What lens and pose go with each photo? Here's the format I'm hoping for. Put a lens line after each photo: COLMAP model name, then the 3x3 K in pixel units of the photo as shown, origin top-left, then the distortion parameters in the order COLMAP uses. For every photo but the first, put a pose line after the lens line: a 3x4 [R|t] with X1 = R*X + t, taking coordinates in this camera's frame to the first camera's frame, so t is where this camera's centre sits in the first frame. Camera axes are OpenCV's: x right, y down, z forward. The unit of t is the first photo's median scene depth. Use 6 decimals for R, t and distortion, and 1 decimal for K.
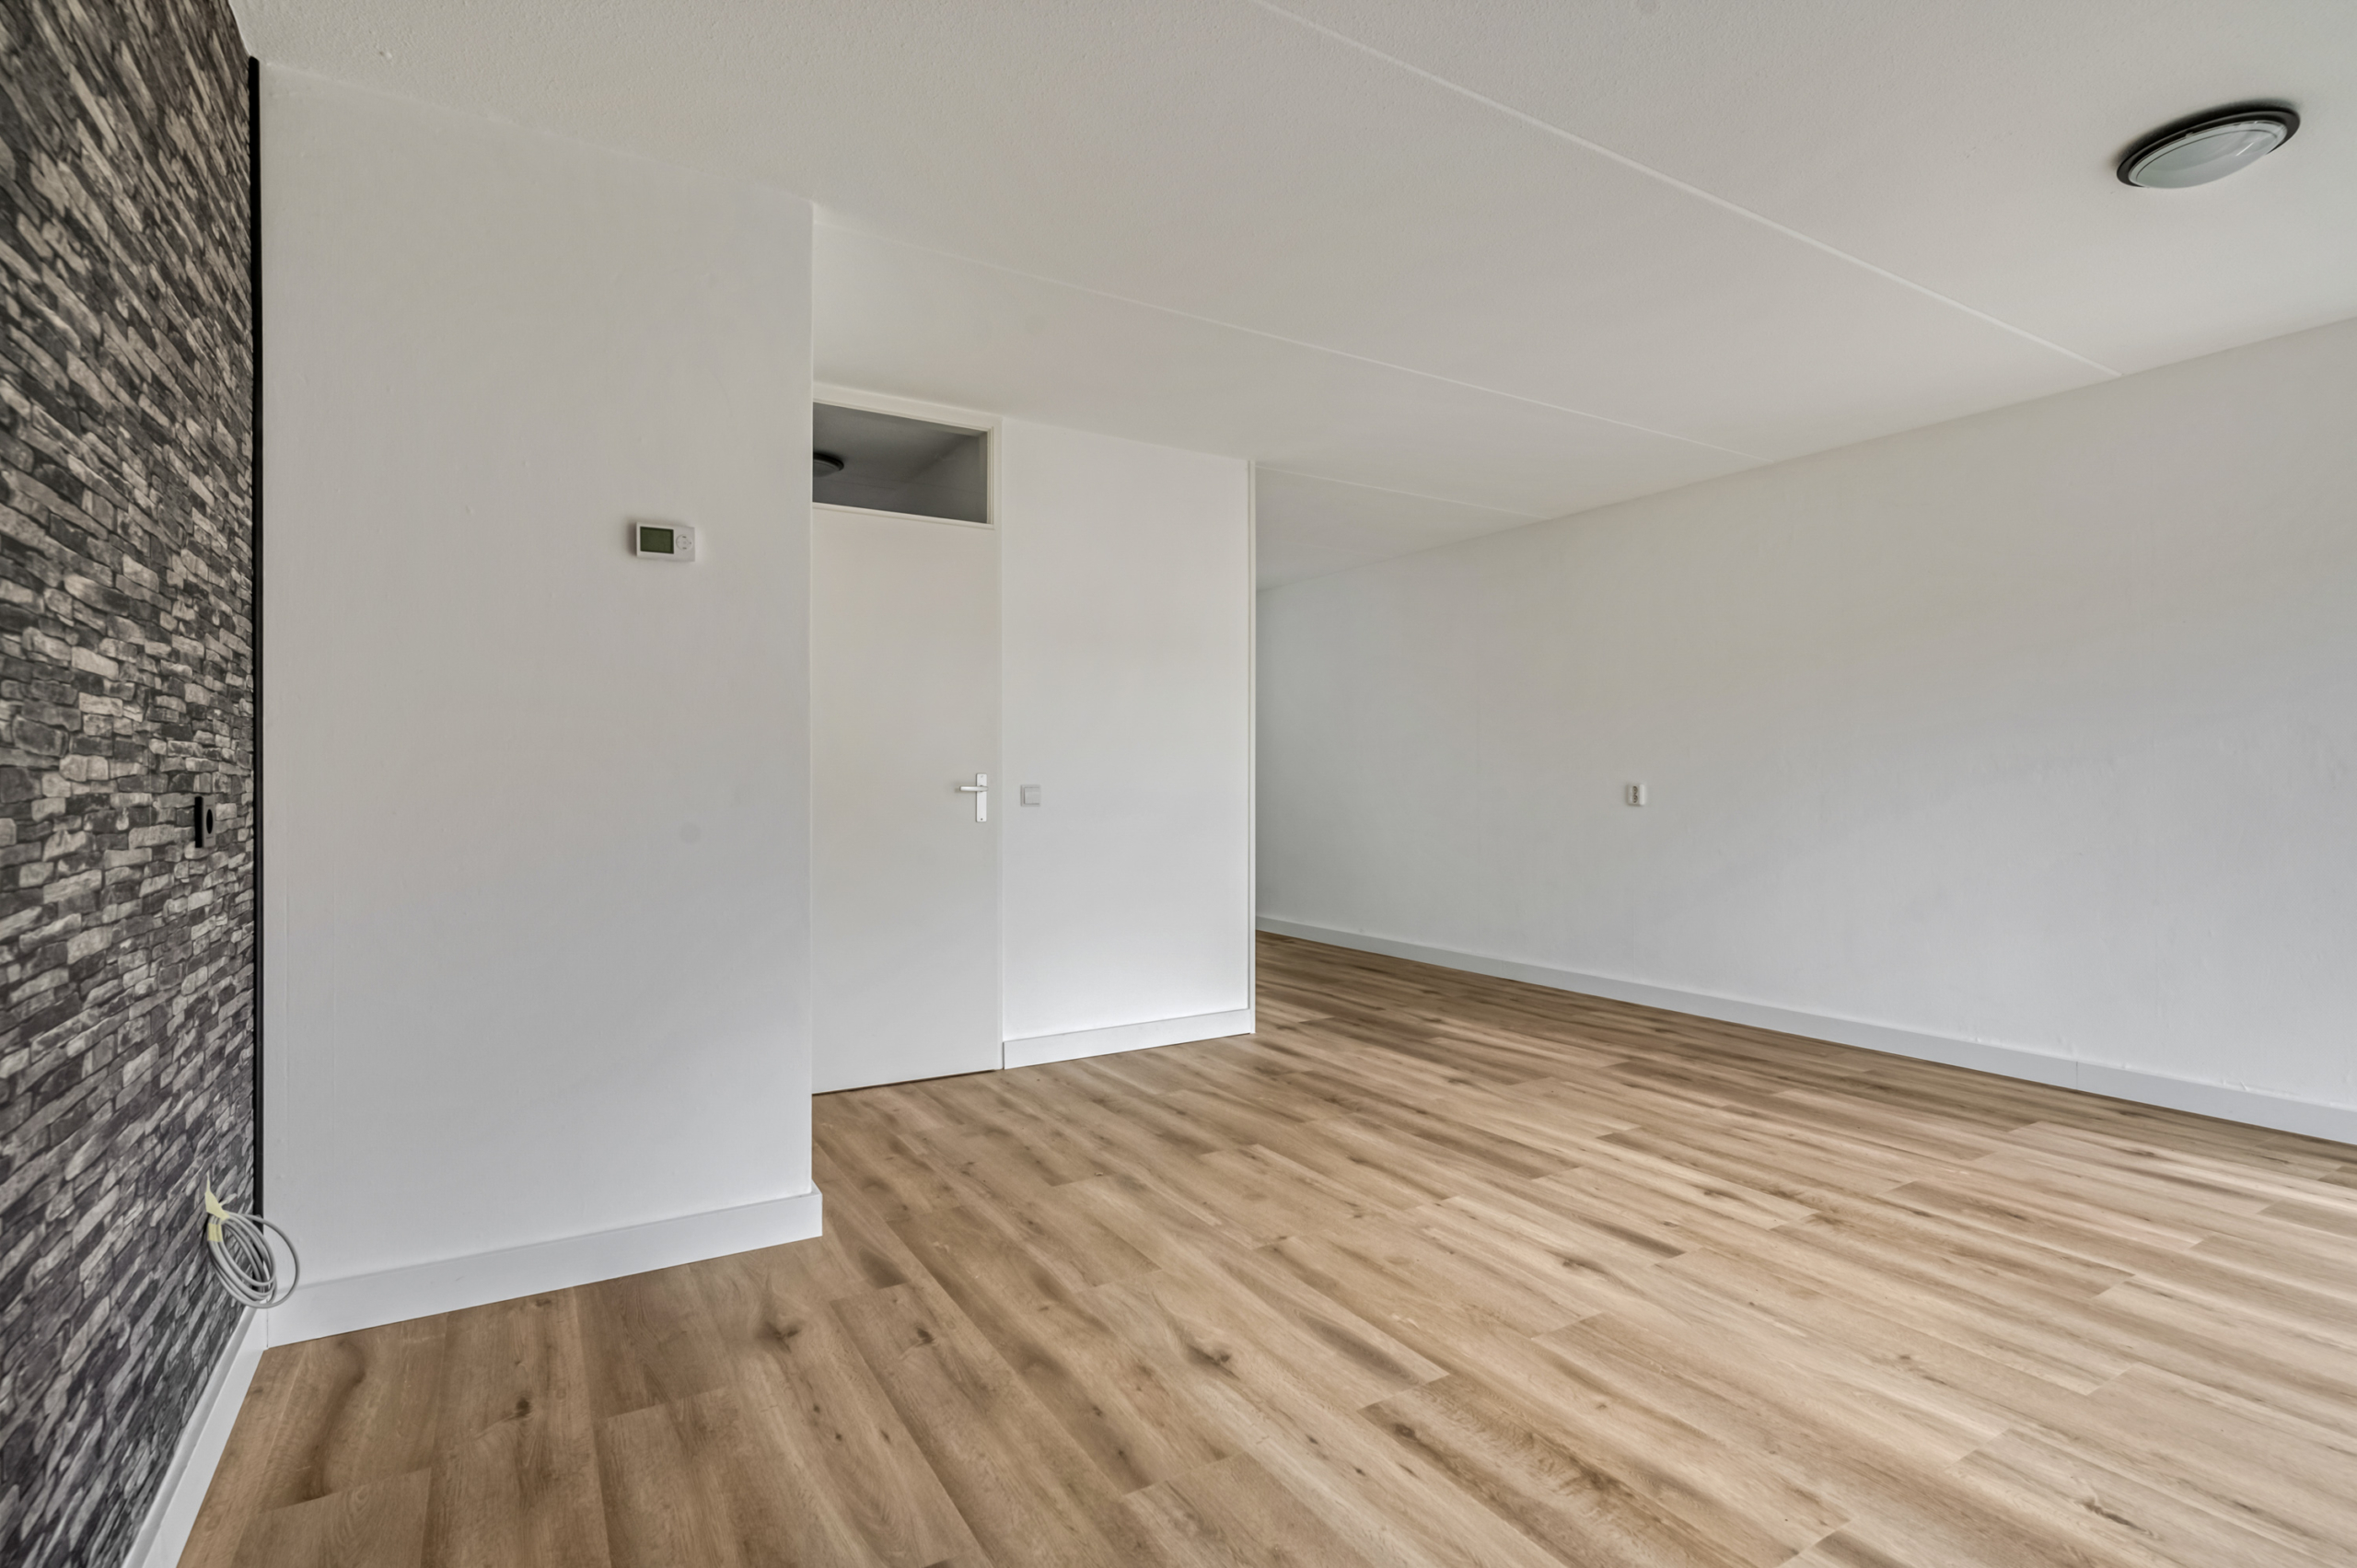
lens RADIAL K [[1123.1, 0, 1178.5], [0, 1123.1, 784.0], [0, 0, 1]] dist [0.003091, 0.000471]
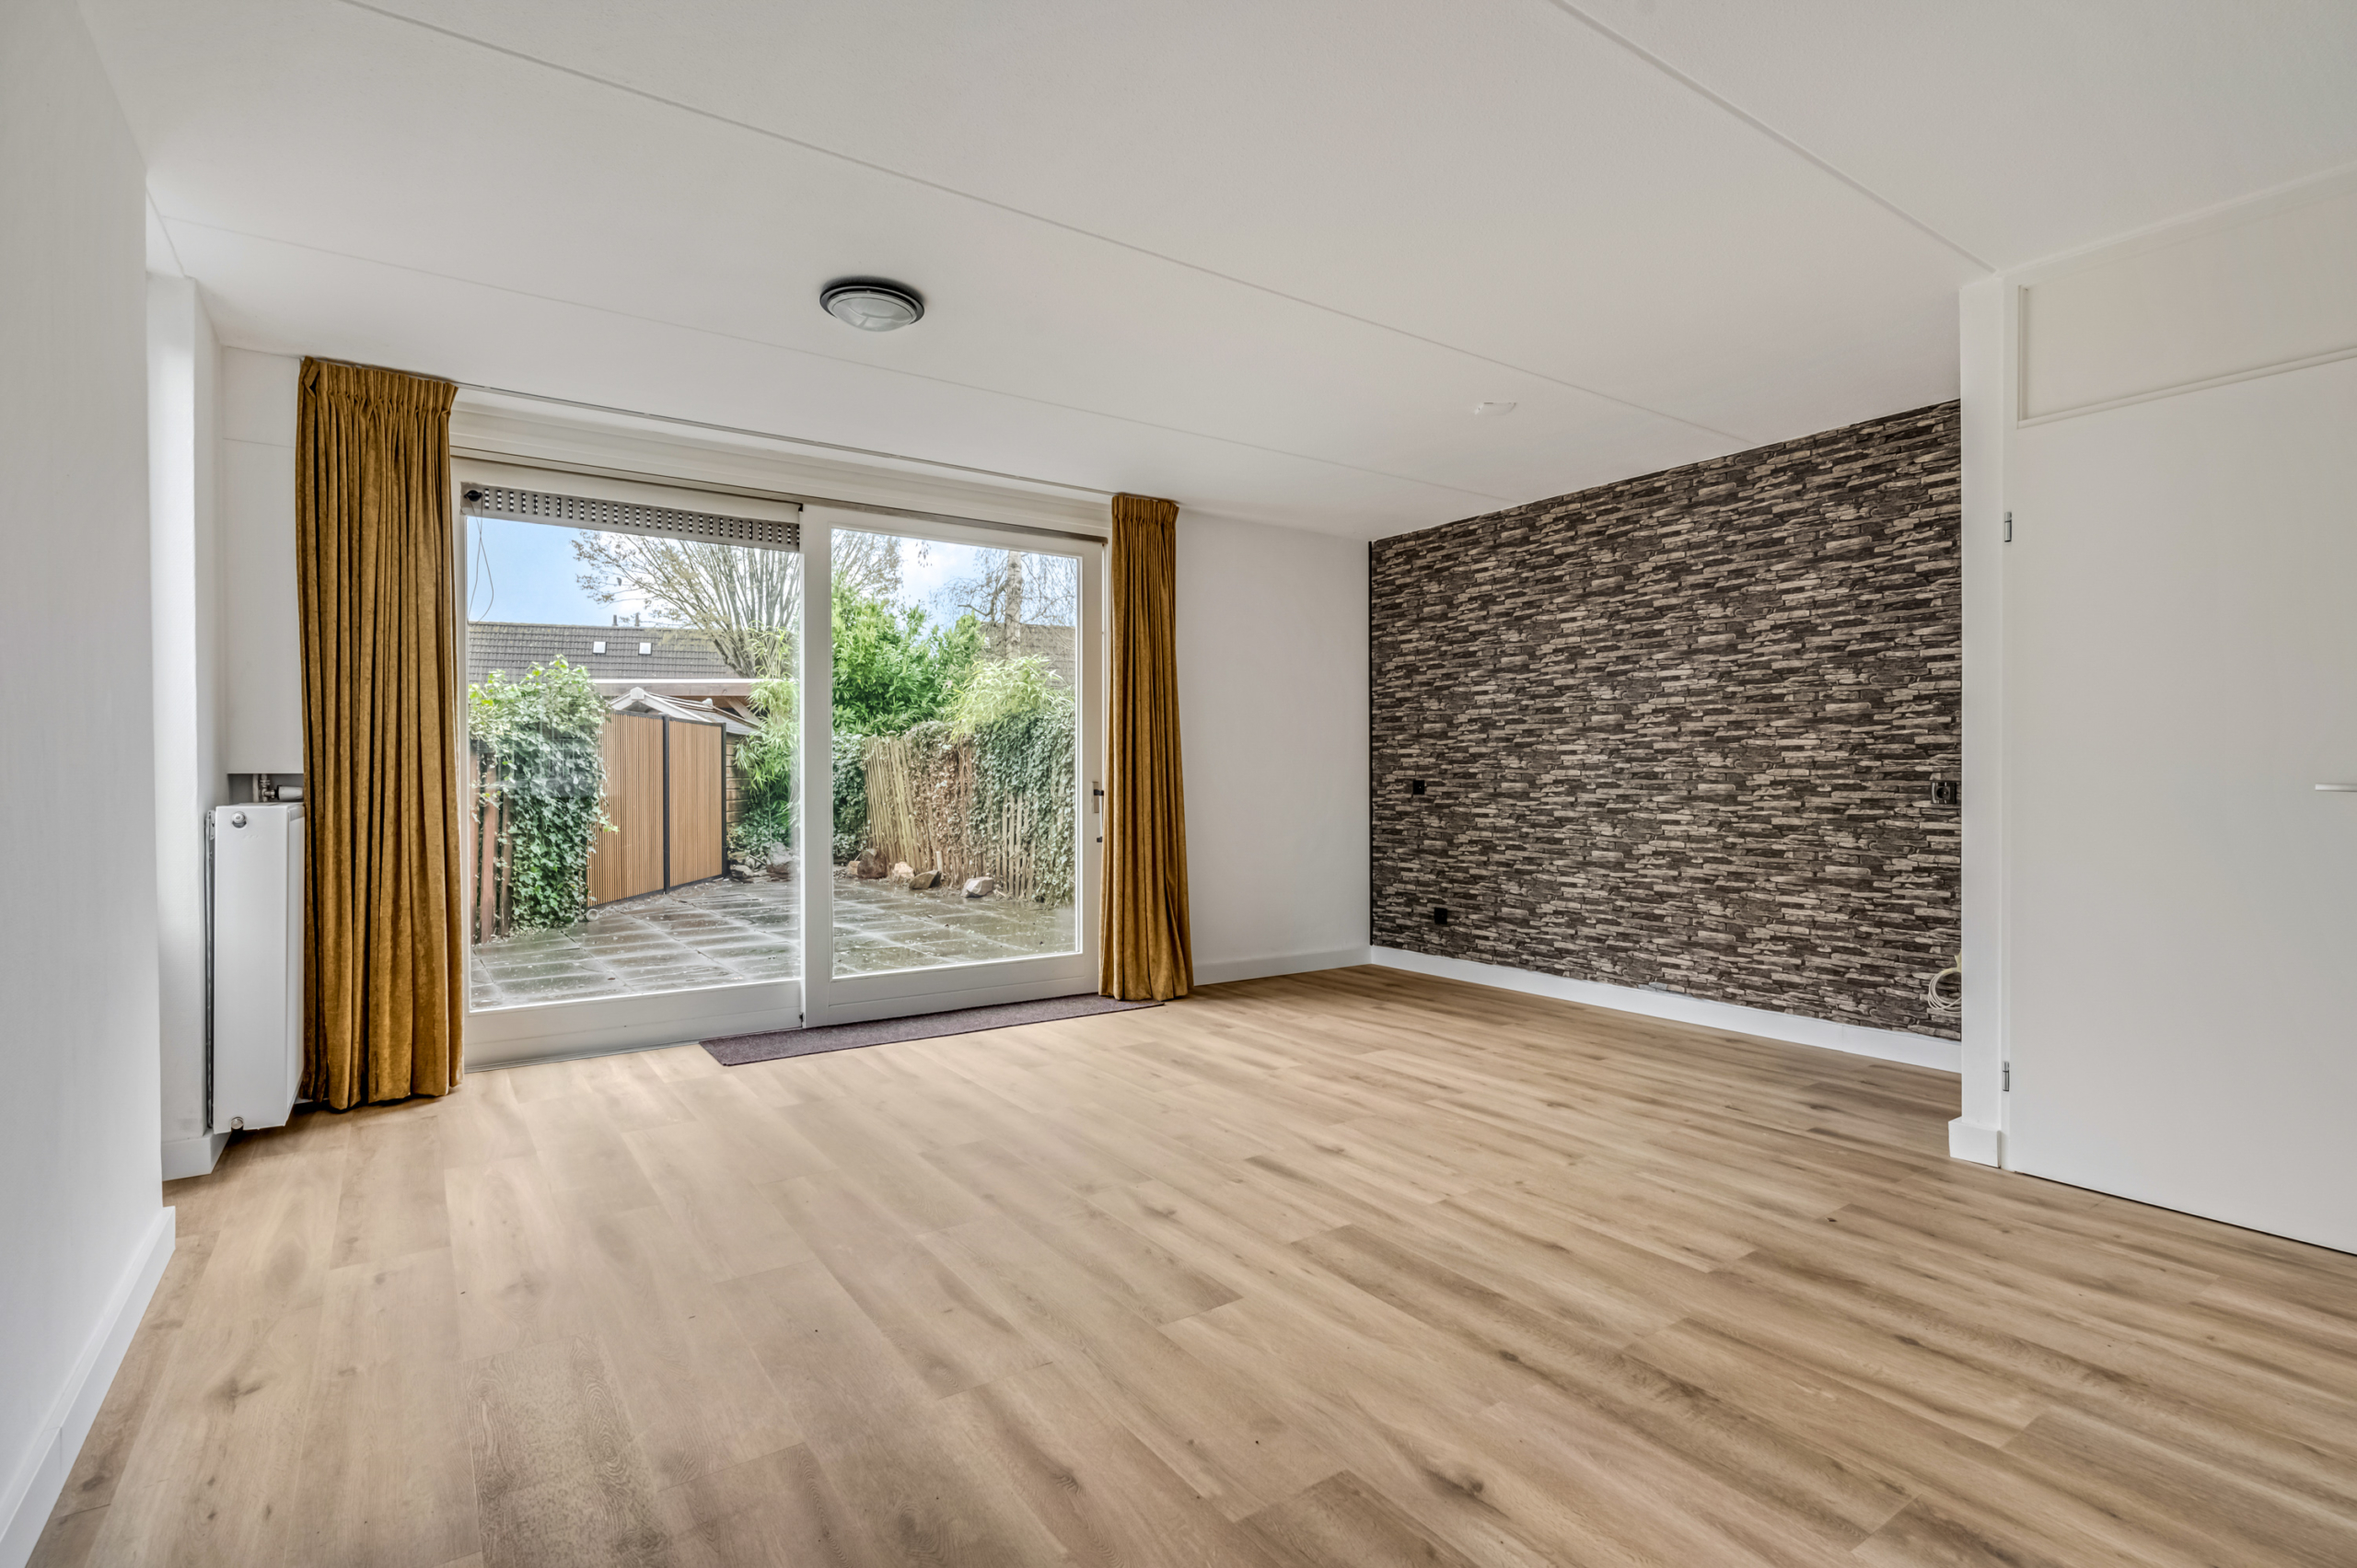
lens RADIAL K [[1127.6, 0, 1176.1], [0, 1127.6, 790.9], [0, 0, 1]] dist [-0.000157, -0.000072]
pose [[-0.998081, 0.004373, -0.061771, 0.535497], [0.003479, 0.999888, 0.014584, -0.006949], [0.061828, 0.014342, -0.997984, 1.987590]]
